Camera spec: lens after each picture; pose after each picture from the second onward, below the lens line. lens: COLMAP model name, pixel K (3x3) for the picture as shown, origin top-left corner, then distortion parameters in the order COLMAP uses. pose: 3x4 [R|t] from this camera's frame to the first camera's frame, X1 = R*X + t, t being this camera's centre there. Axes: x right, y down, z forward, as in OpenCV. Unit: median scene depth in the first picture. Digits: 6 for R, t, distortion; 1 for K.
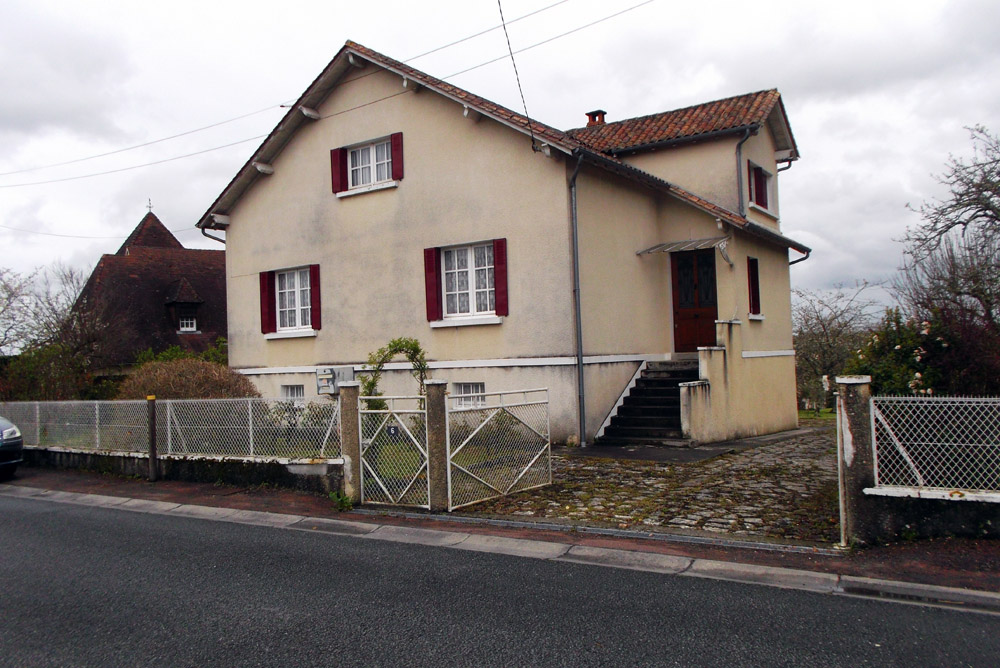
lens RADIAL K [[790.2, 0, 500.0], [0, 790.2, 334.0], [0, 0, 1]] dist [0.037149, 0.004789]
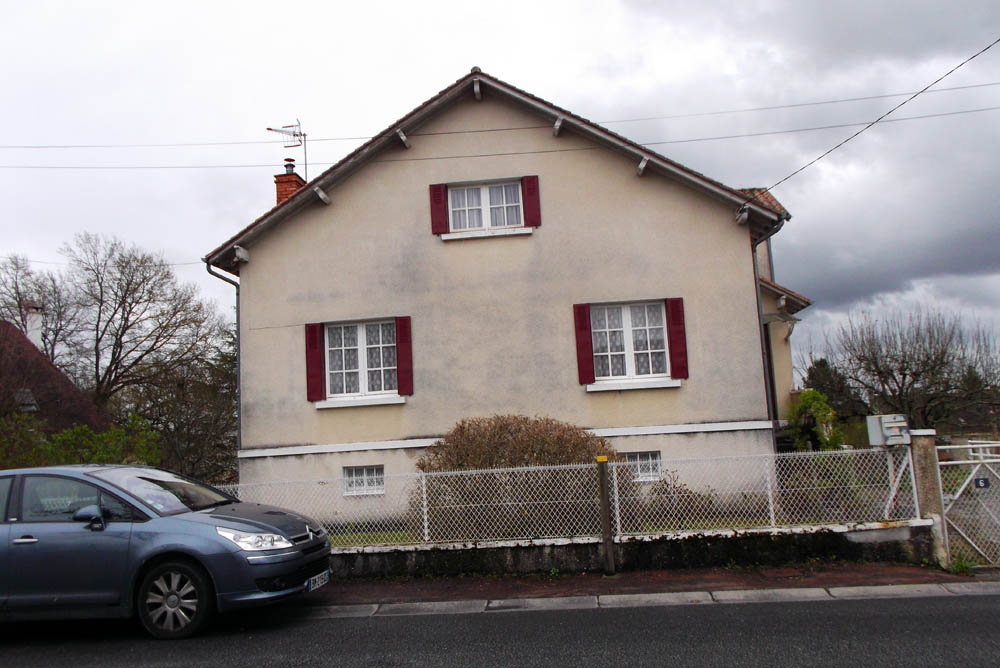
lens RADIAL K [[790.2, 0, 500.0], [0, 790.2, 334.0], [0, 0, 1]] dist [0.037149, 0.004789]
pose [[0.876931, 0.053747, 0.477601, -0.577832], [0.007320, 0.992118, -0.125090, 0.036662], [-0.480560, 0.113192, 0.869626, 0.254320]]
